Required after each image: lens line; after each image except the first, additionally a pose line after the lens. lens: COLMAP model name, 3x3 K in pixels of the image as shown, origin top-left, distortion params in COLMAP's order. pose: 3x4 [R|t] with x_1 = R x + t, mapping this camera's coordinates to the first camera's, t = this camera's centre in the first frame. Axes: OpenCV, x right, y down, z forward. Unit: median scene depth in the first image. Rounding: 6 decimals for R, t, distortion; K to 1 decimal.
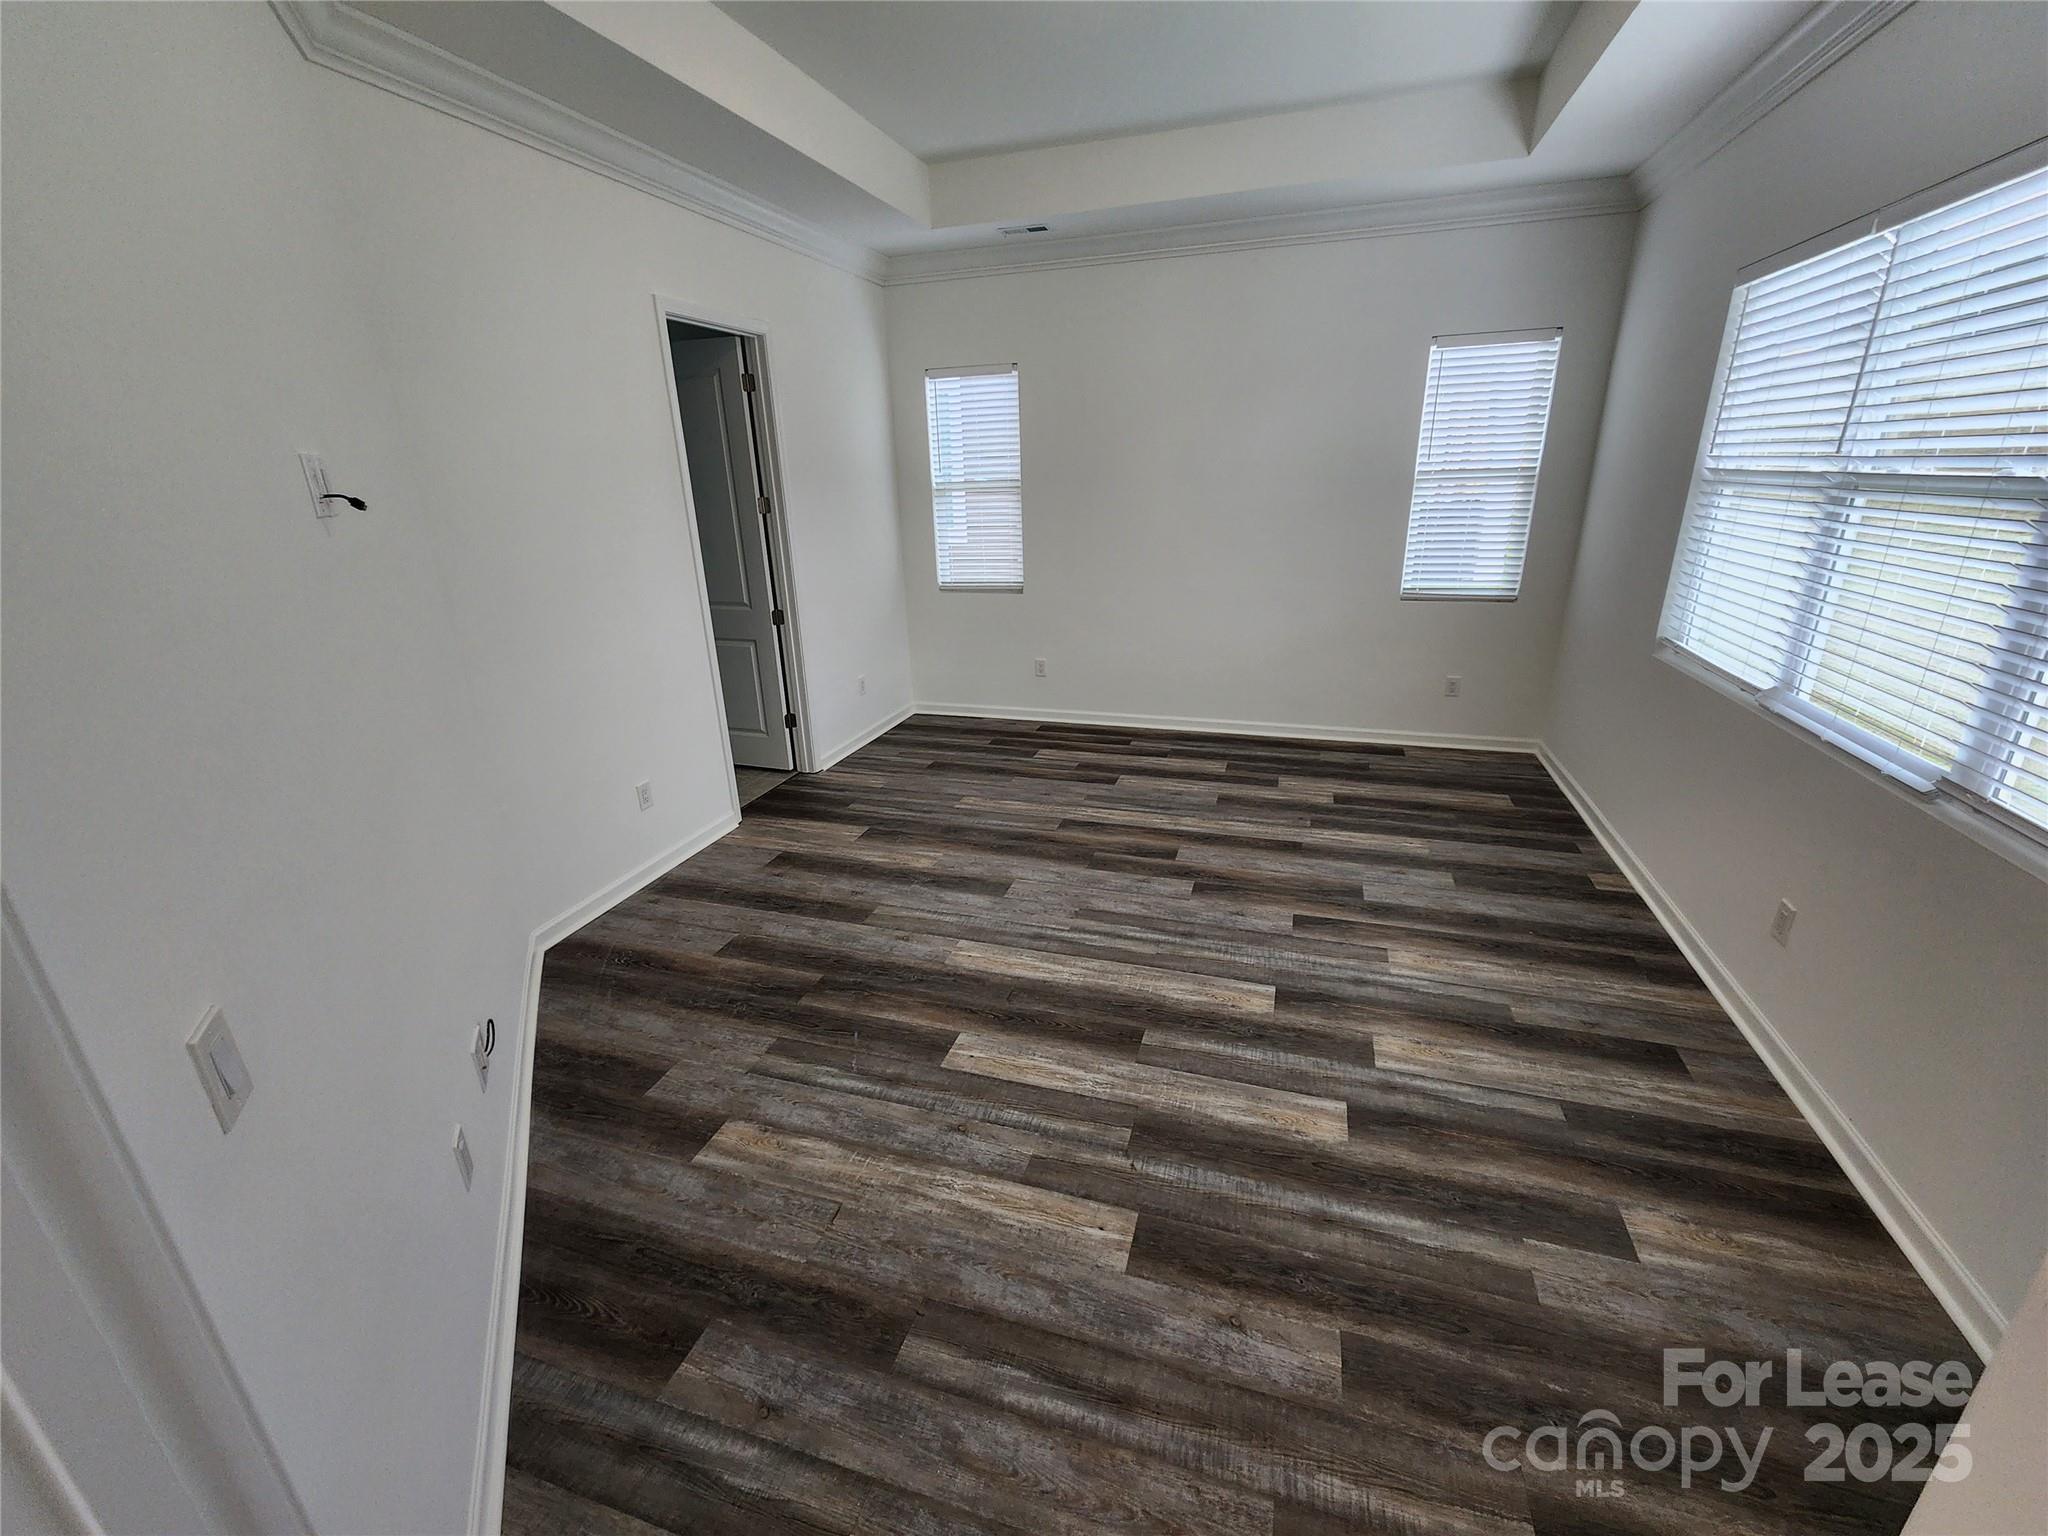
lens RADIAL K [[853.3, 0, 1024.0], [0, 853.3, 768.0], [0, 0, 1]] dist [0.000765, -0.000033]
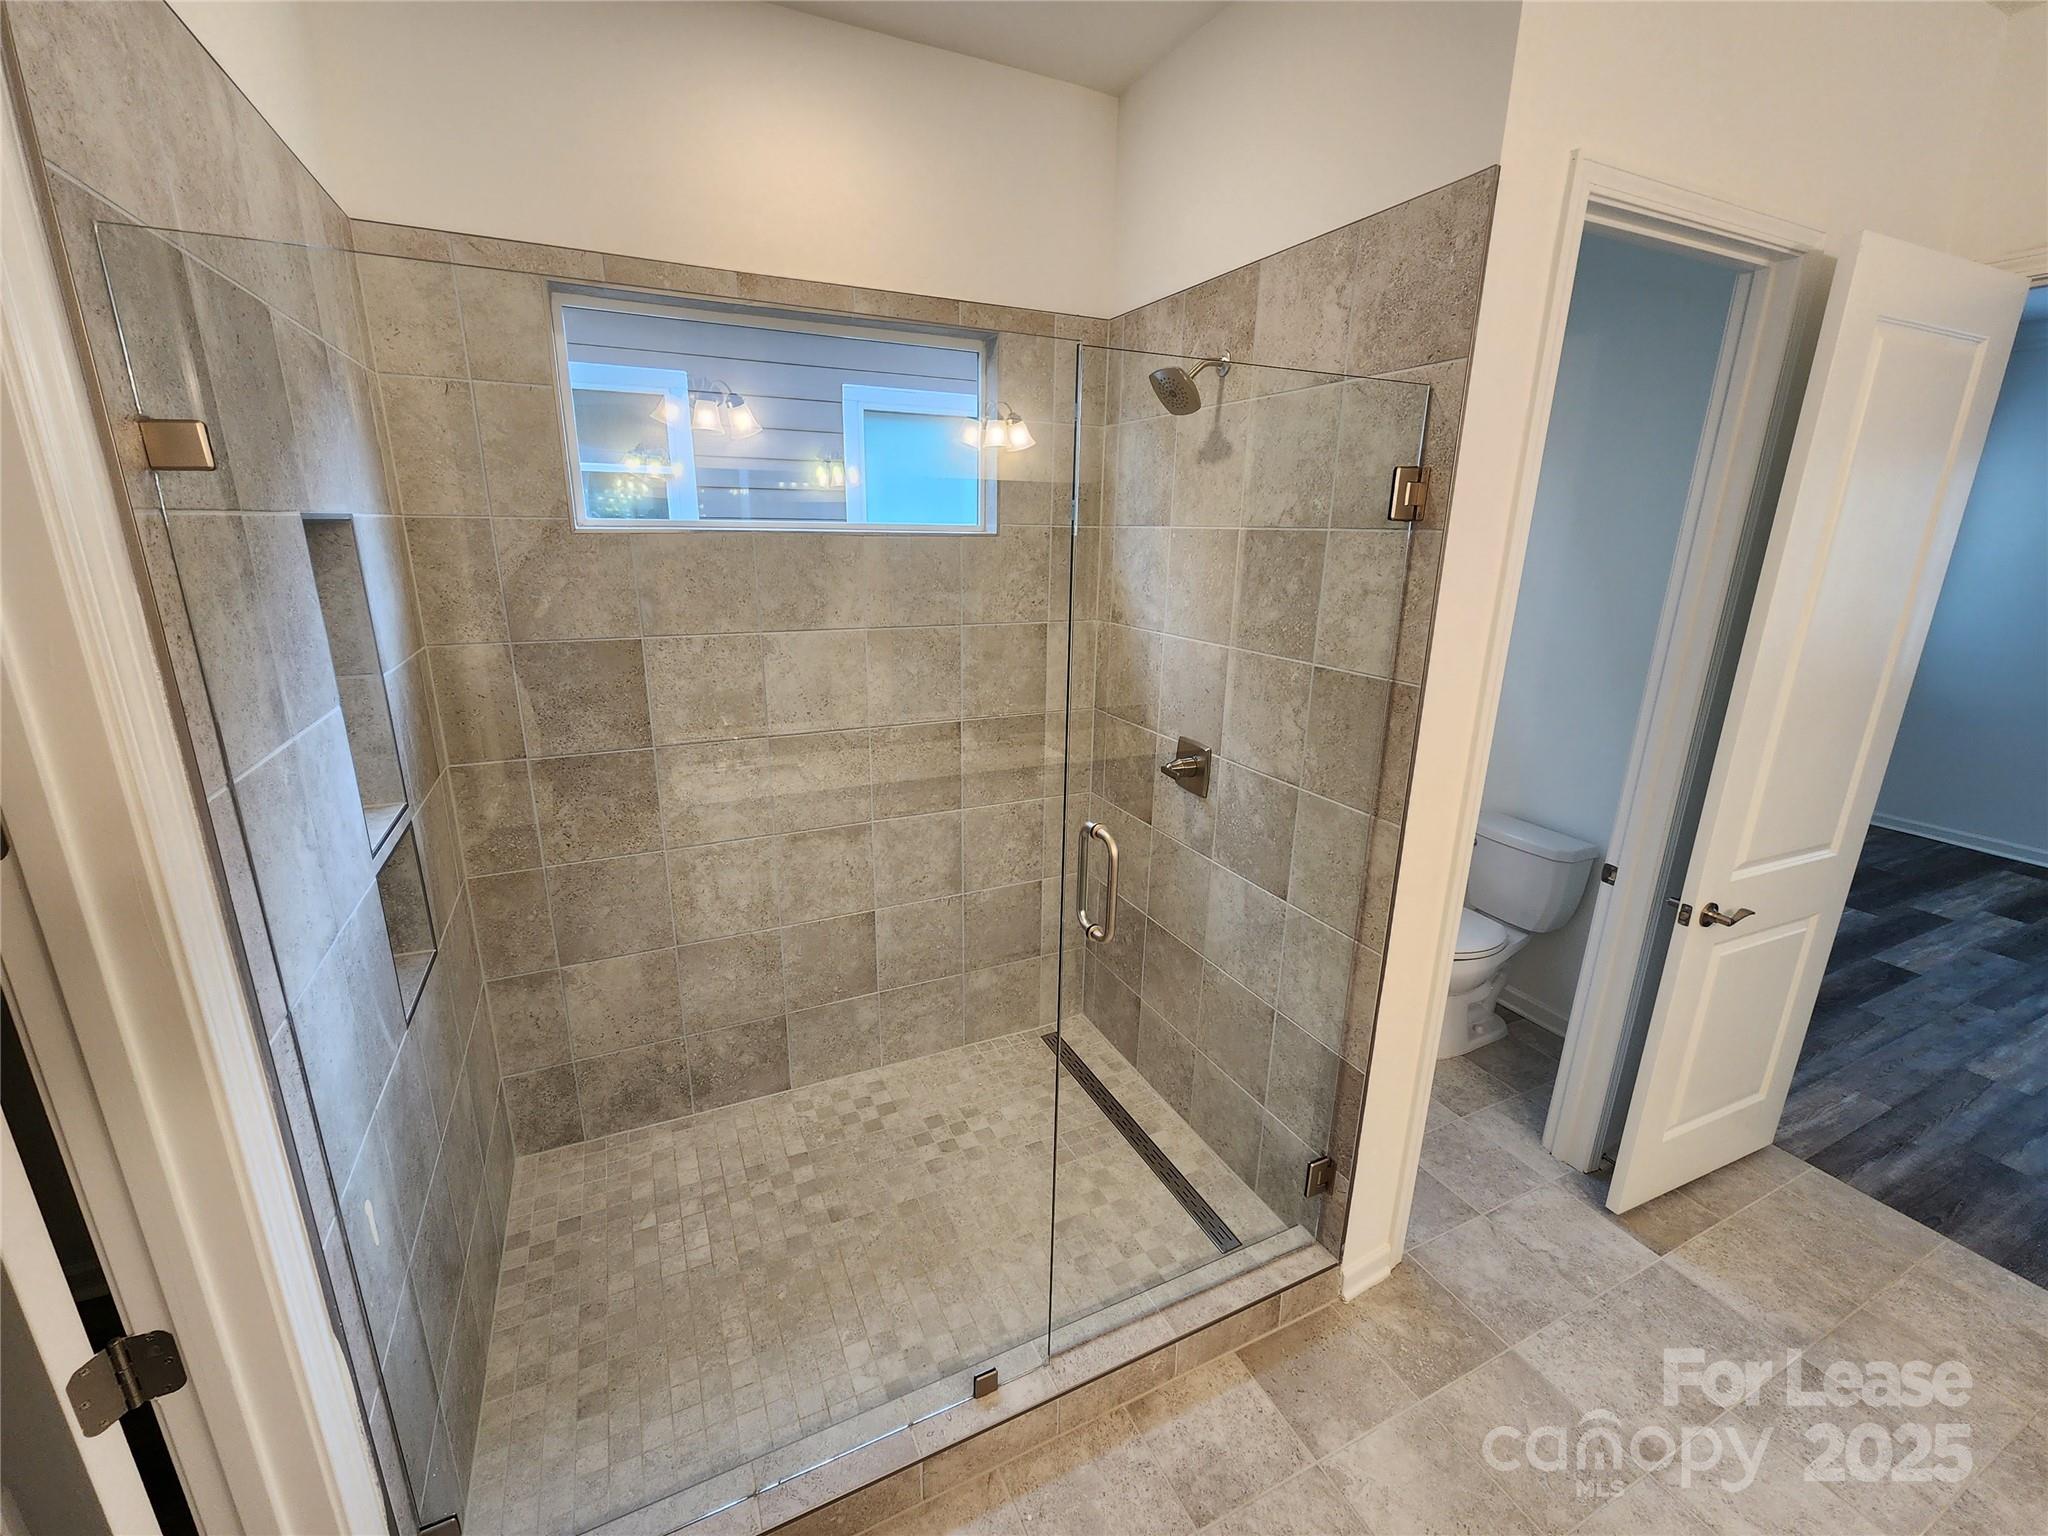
lens RADIAL K [[853.3, 0, 1024.0], [0, 853.3, 768.0], [0, 0, 1]] dist [0.000765, -0.000033]
pose [[0.732190, -0.158985, 0.662285, -0.985678], [0.197975, 0.980070, 0.016400, -0.342496], [-0.651693, 0.119108, 0.749073, 0.952134]]
